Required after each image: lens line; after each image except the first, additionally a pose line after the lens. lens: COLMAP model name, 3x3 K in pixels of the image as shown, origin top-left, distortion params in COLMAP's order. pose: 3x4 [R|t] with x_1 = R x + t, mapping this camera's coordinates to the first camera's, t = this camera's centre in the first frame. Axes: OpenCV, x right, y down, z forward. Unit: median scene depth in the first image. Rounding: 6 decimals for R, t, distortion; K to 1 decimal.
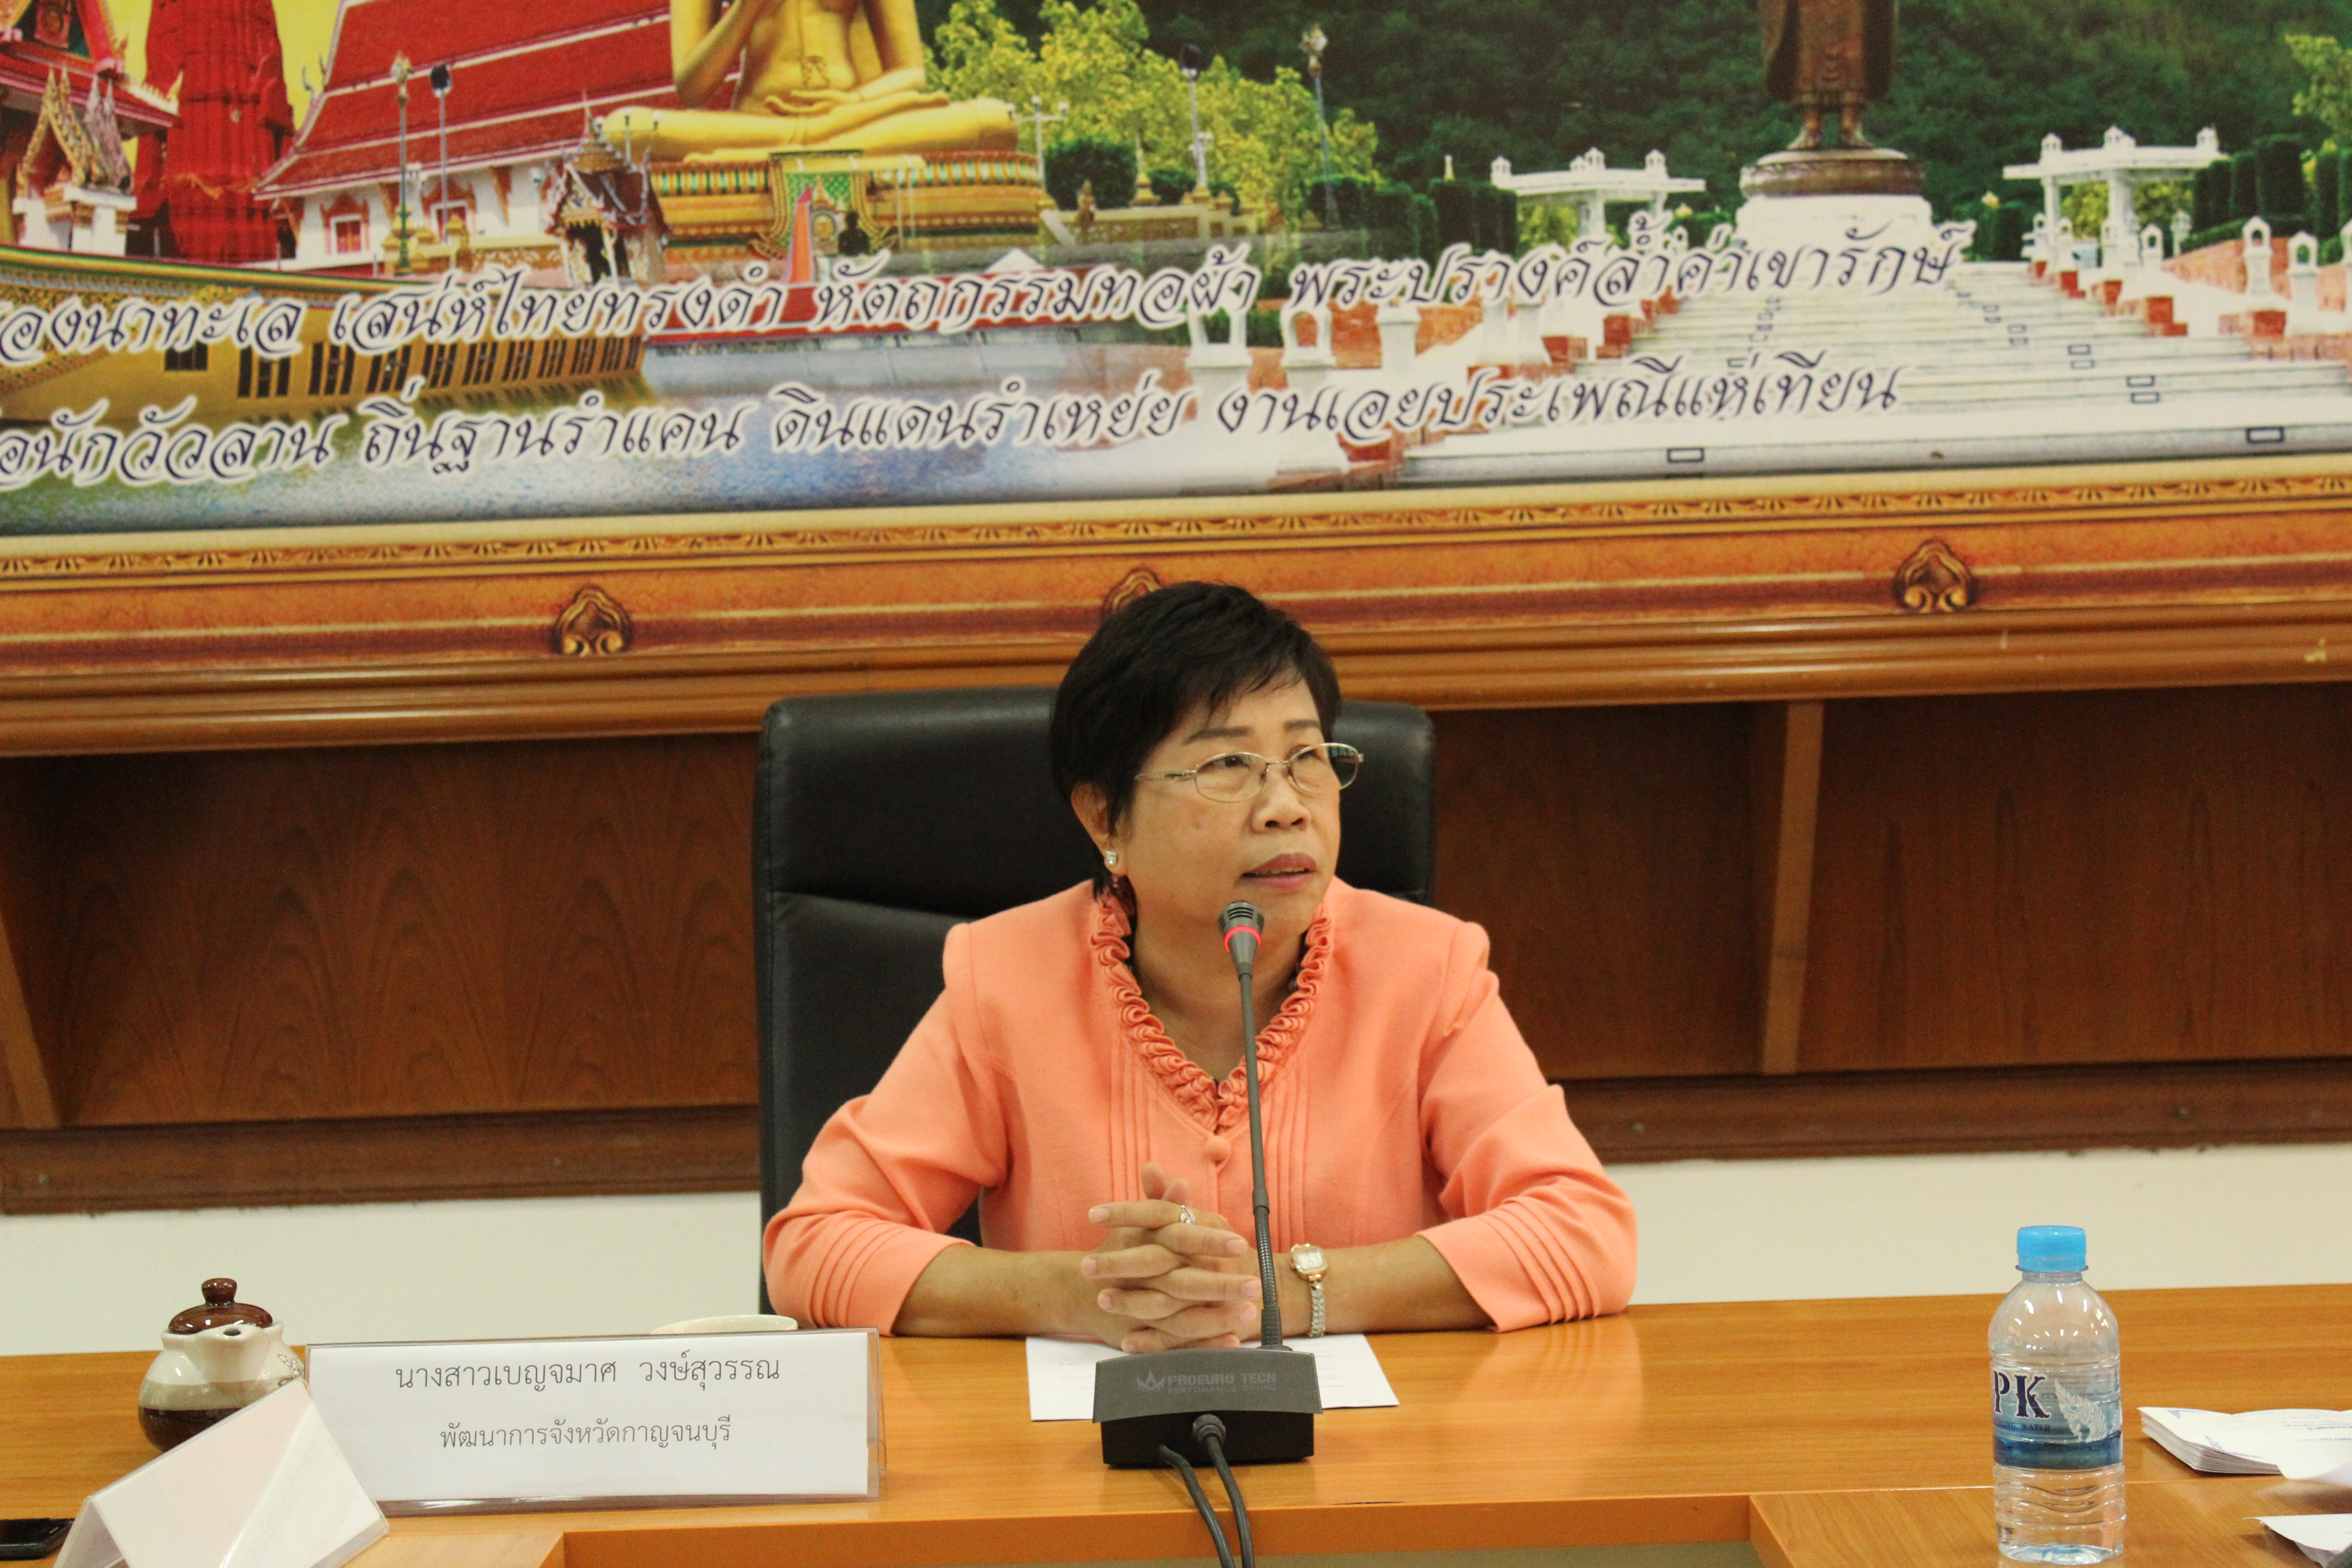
lens RADIAL K [[4350.7, 0, 1155.1], [0, 4350.7, 751.1], [0, 0, 1]] dist [0.066170, 0.000000]
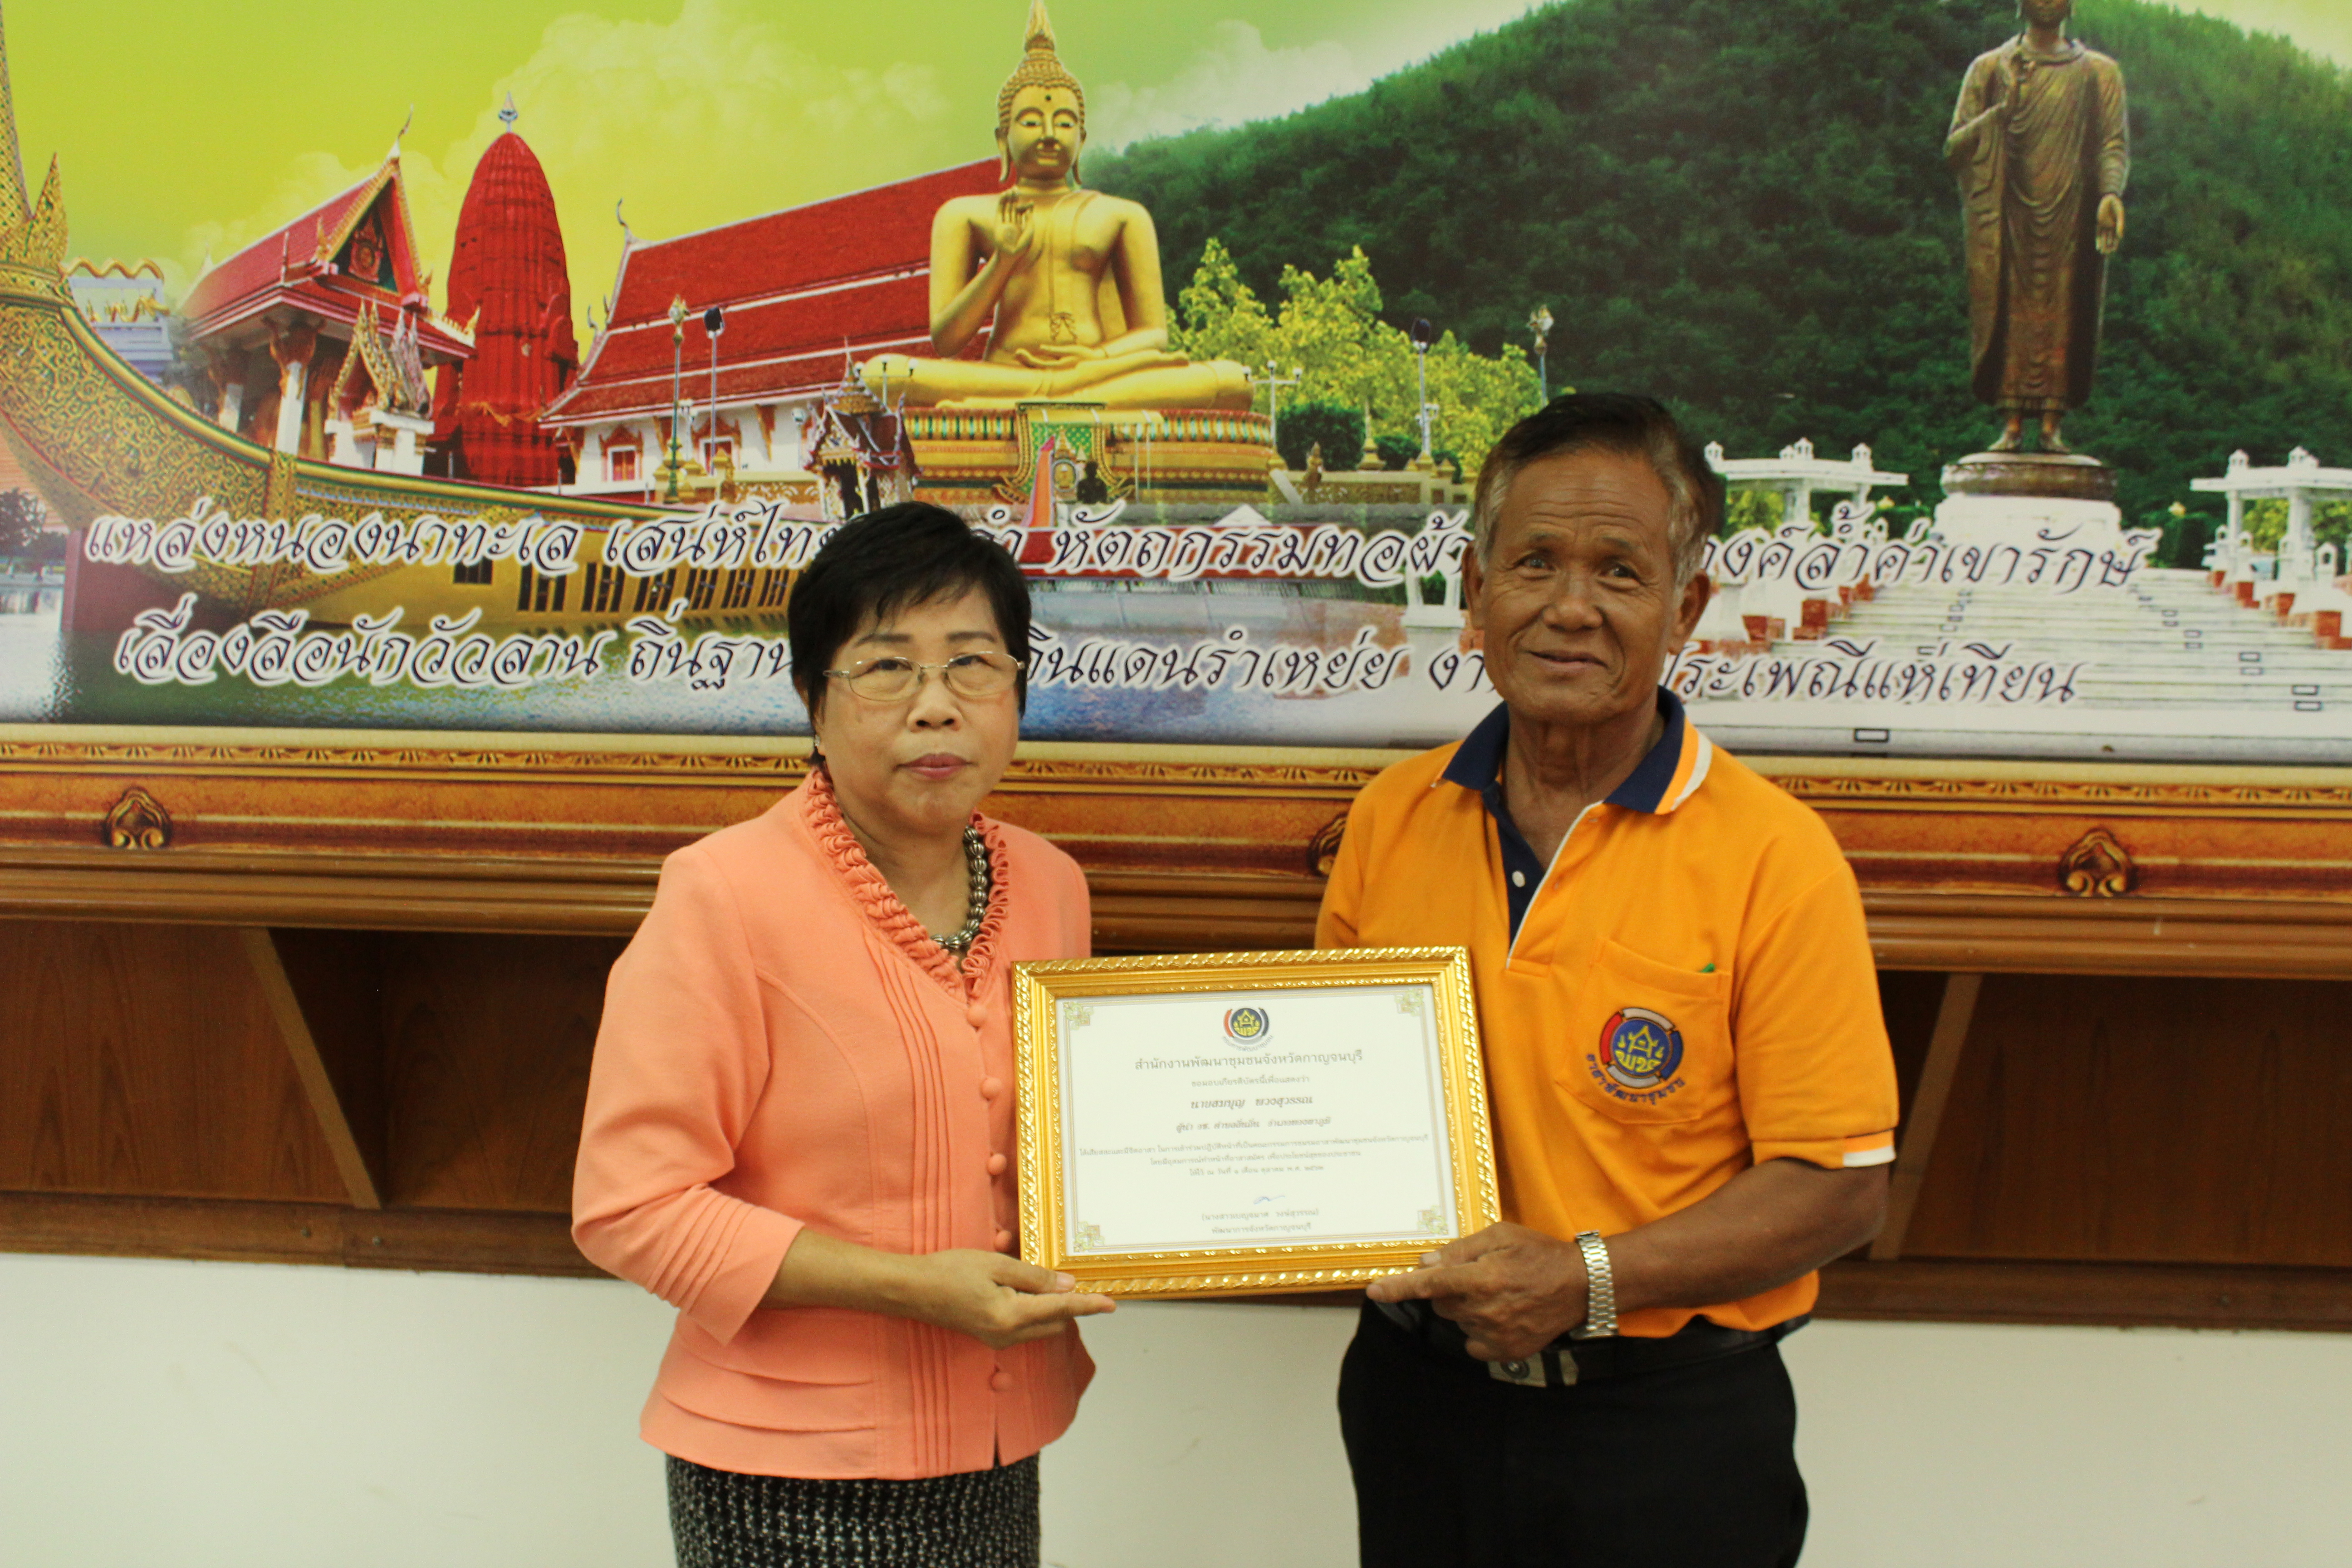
lens RADIAL K [[2541.3, 0, 1161.2], [0, 2541.3, 825.3], [0, 0, 1]] dist [-0.085326, 0.000000]
pose [[0.997458, 0.053578, -0.046977, -0.019194], [-0.049986, 0.995963, 0.074556, -0.082912], [0.050782, -0.072018, 0.996110, 0.382634]]
